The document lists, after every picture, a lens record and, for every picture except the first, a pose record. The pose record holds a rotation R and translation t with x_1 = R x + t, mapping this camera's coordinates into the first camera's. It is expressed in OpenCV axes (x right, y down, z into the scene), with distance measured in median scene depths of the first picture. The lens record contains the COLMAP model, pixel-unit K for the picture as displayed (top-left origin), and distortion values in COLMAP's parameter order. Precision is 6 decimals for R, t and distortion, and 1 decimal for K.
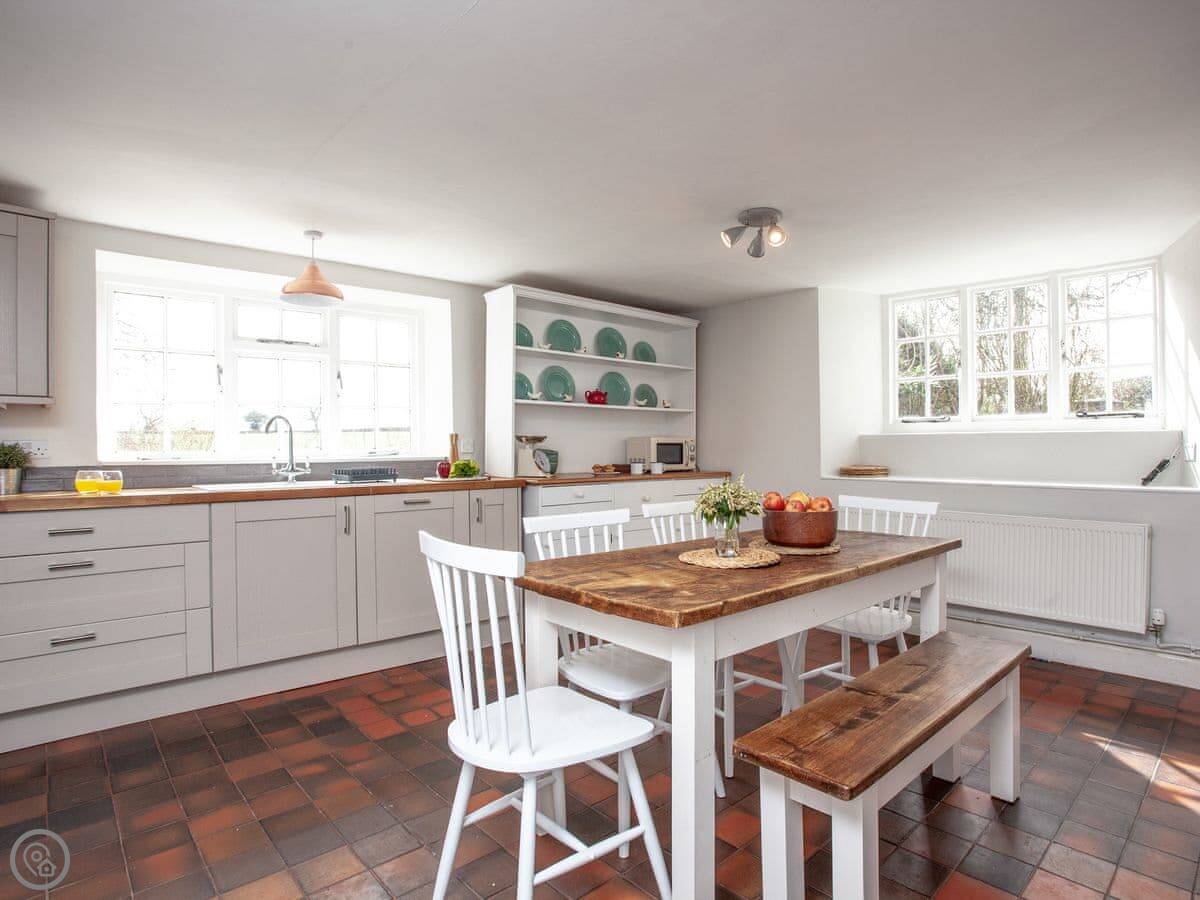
lens RADIAL K [[614.3, 0, 600.0], [0, 614.3, 450.0], [0, 0, 1]] dist [-0.072142, 0.000260]
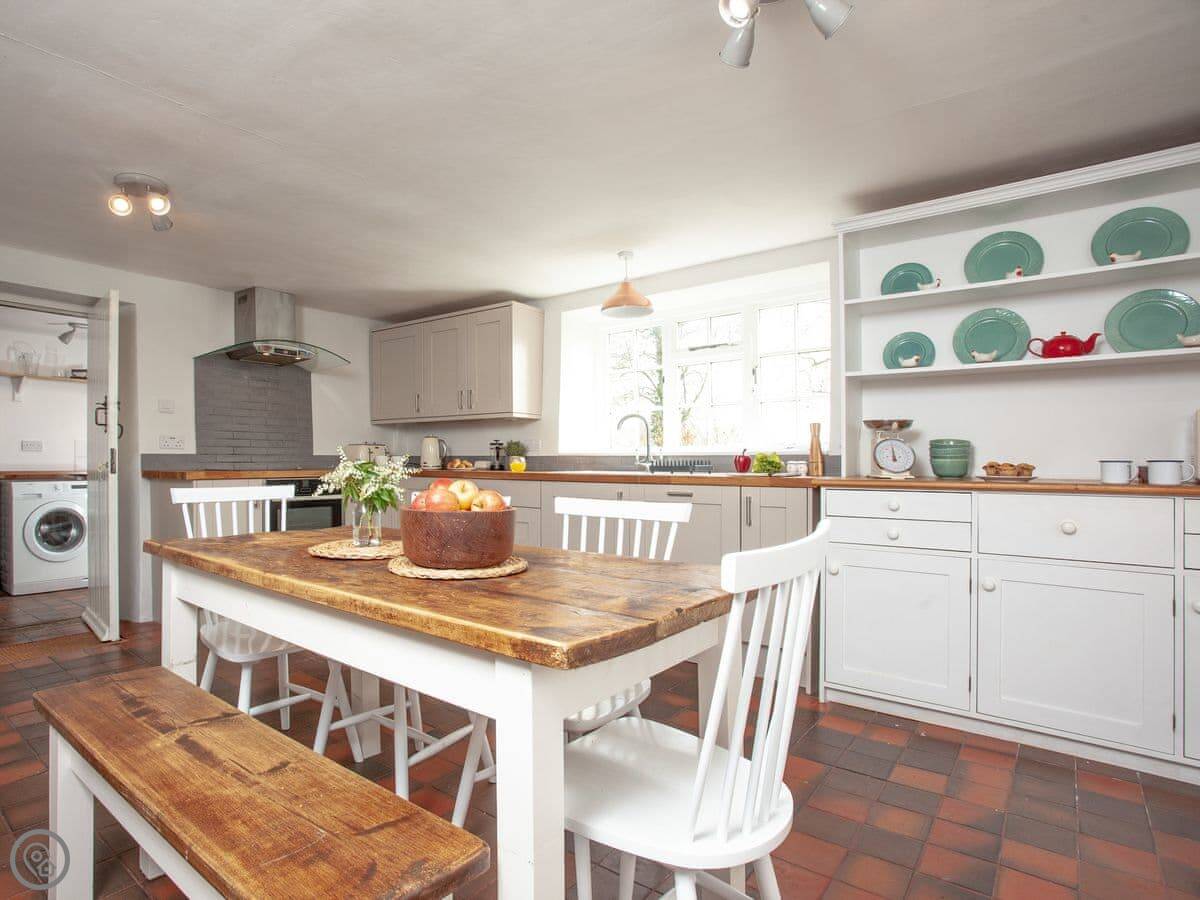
lens RADIAL K [[661.4, 0, 629.3], [0, 661.4, 448.6], [0, 0, 1]] dist [-0.031676, 0.000636]
pose [[0.220781, -0.010696, -0.975265, 0.715018], [0.001076, 0.999942, -0.010723, 0.022537], [0.975323, 0.001319, 0.220780, 0.679231]]
